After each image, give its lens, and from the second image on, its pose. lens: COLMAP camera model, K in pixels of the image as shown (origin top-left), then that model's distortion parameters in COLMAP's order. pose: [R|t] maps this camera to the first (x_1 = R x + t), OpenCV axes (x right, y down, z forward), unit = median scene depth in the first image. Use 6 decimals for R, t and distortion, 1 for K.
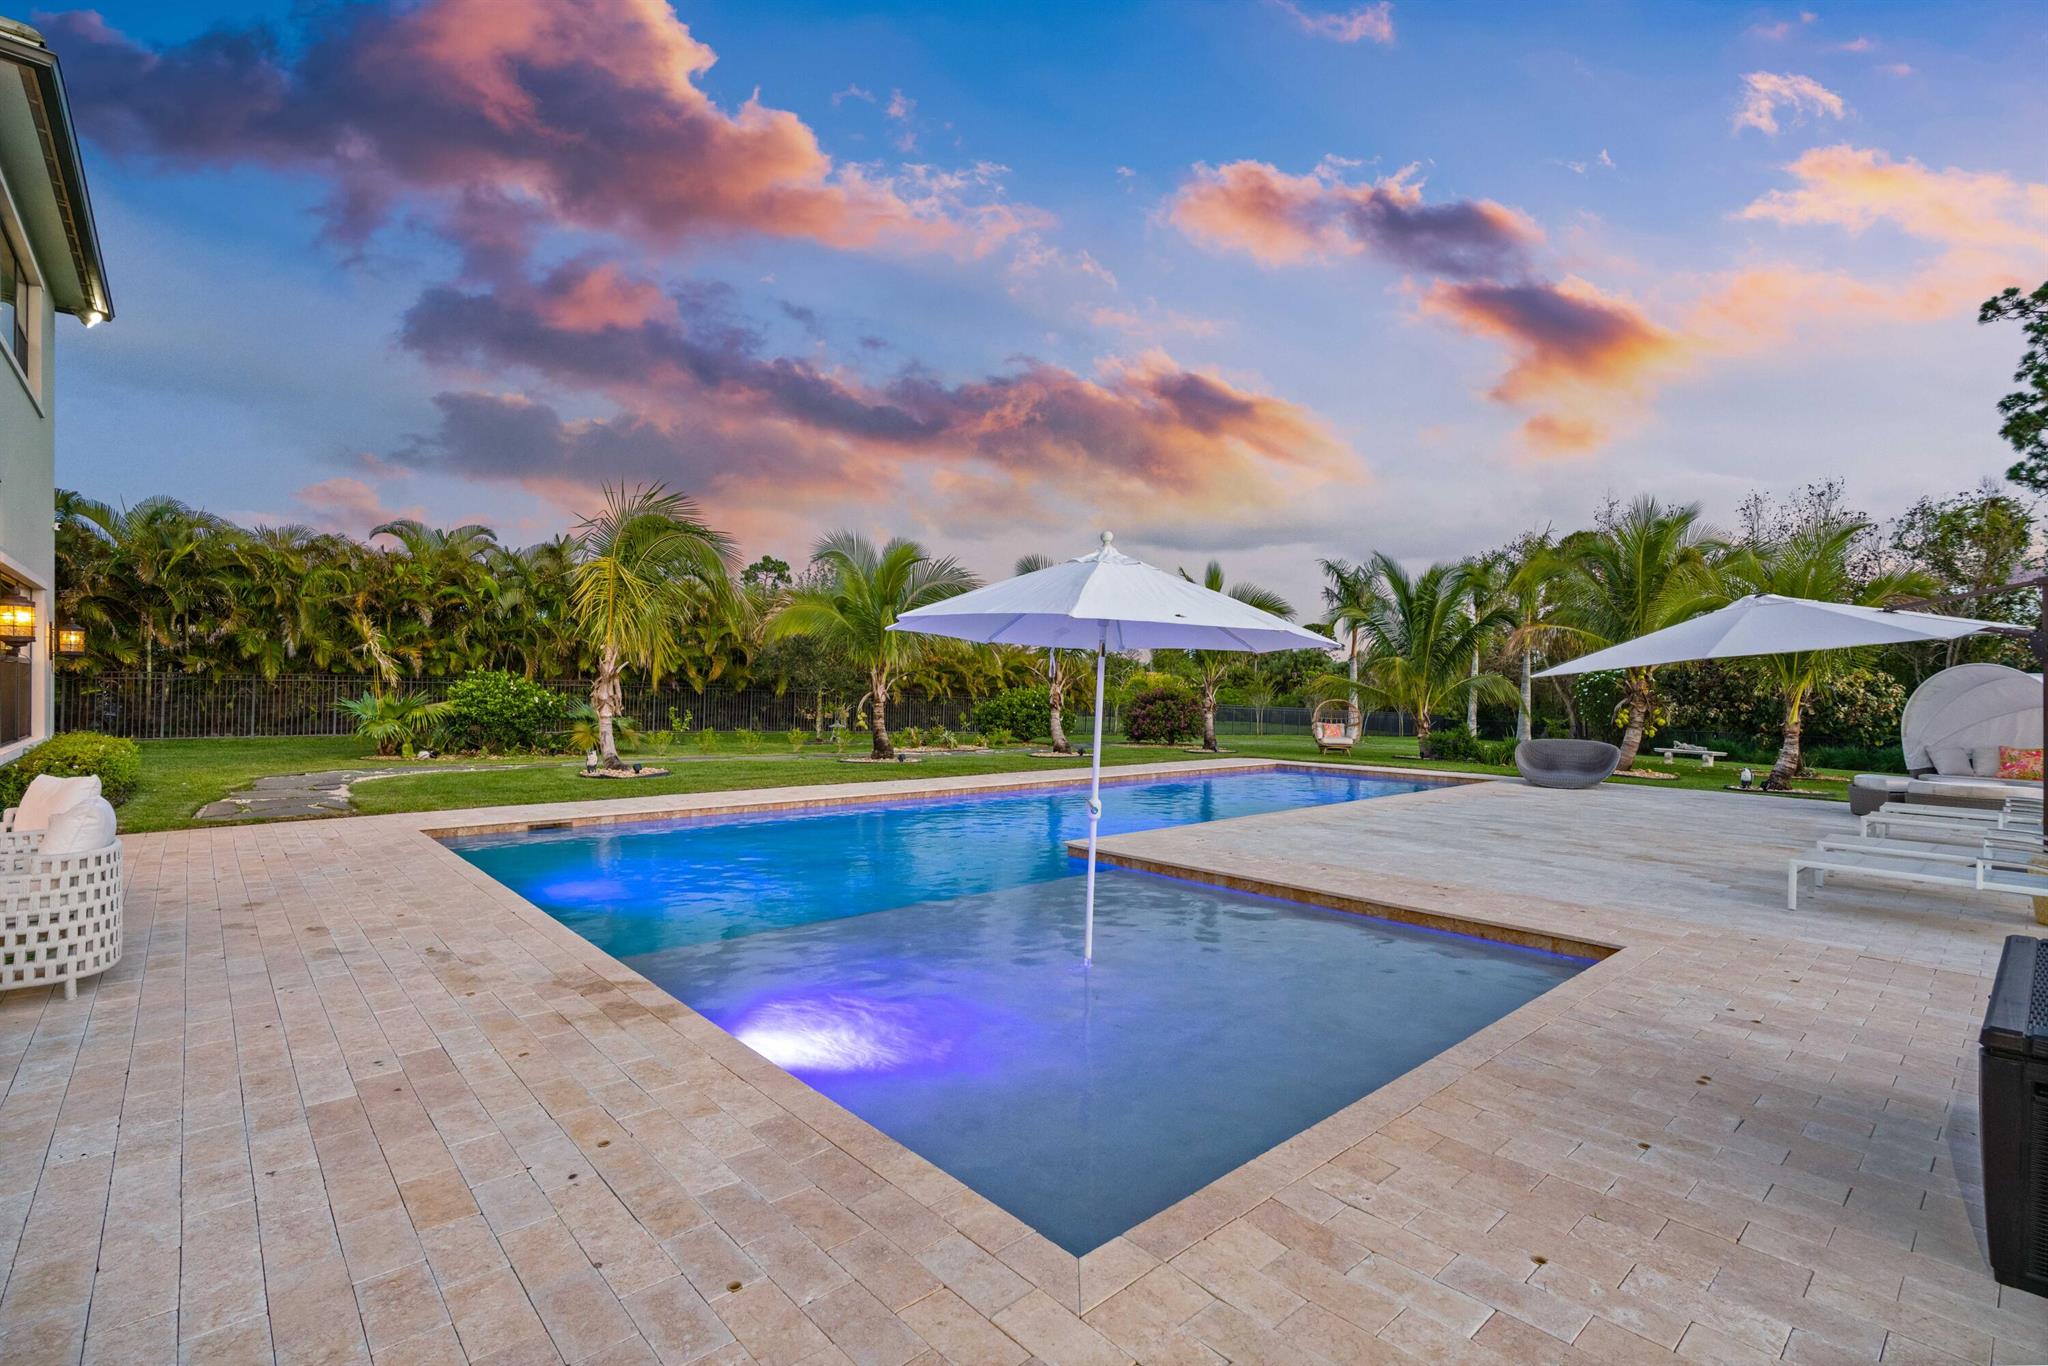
lens RADIAL K [[921.2, 0, 1016.4], [0, 921.2, 683.5], [0, 0, 1]] dist [-0.017858, 0.011889]
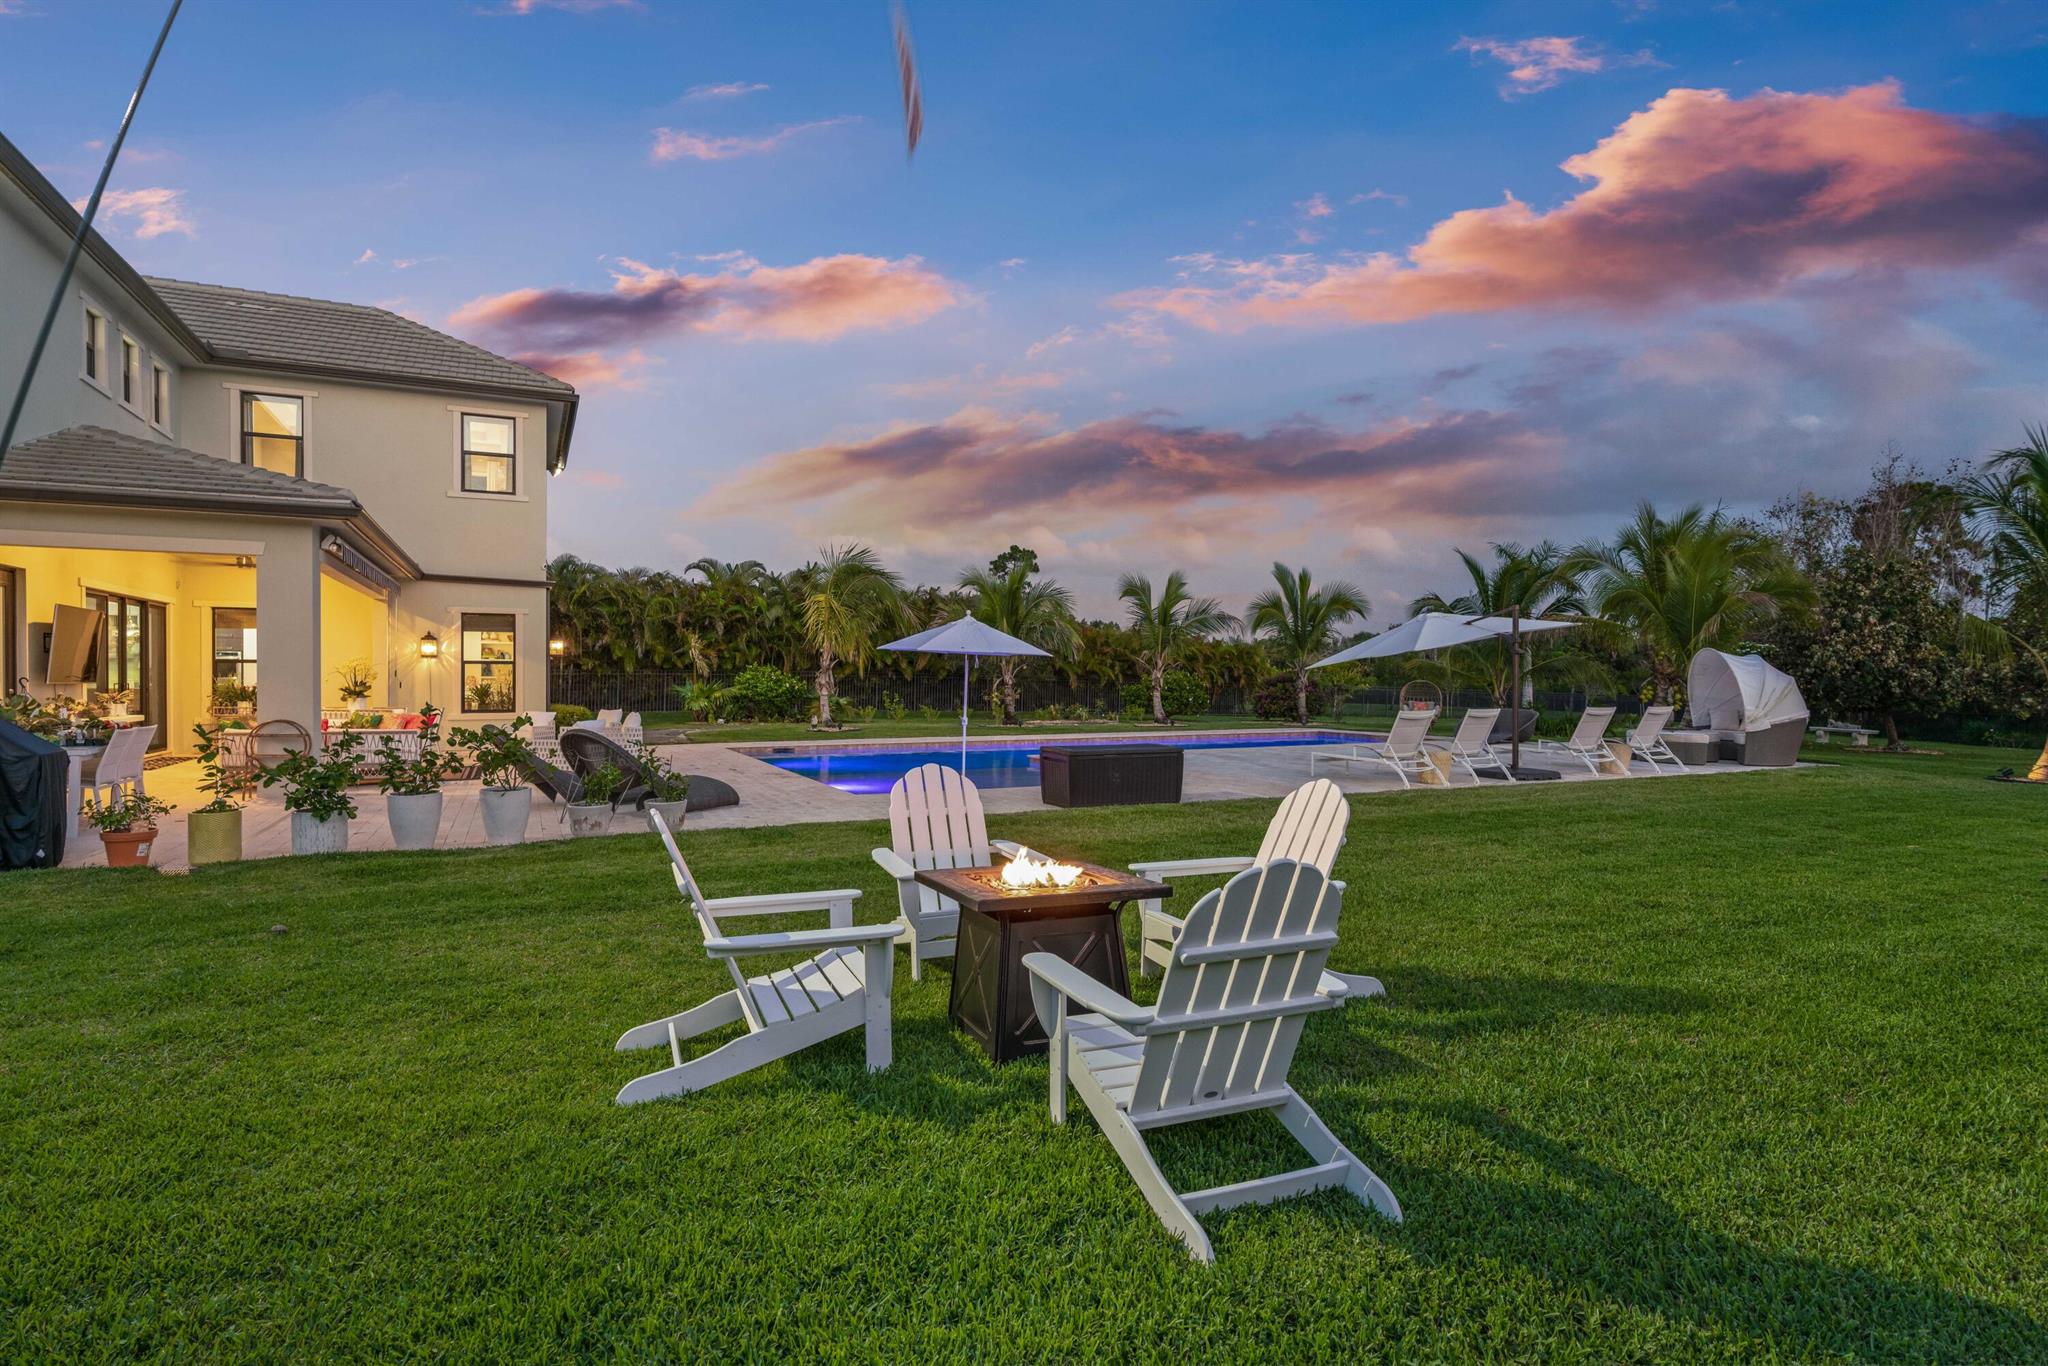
lens RADIAL K [[1058.3, 0, 1034.7], [0, 1058.3, 646.7], [0, 0, 1]] dist [-0.000822, -0.000240]
pose [[0.961506, -0.018633, -0.274152, 0.275840], [0.012544, 0.999634, -0.023949, 0.001276], [0.274499, 0.019588, 0.961388, -0.447078]]
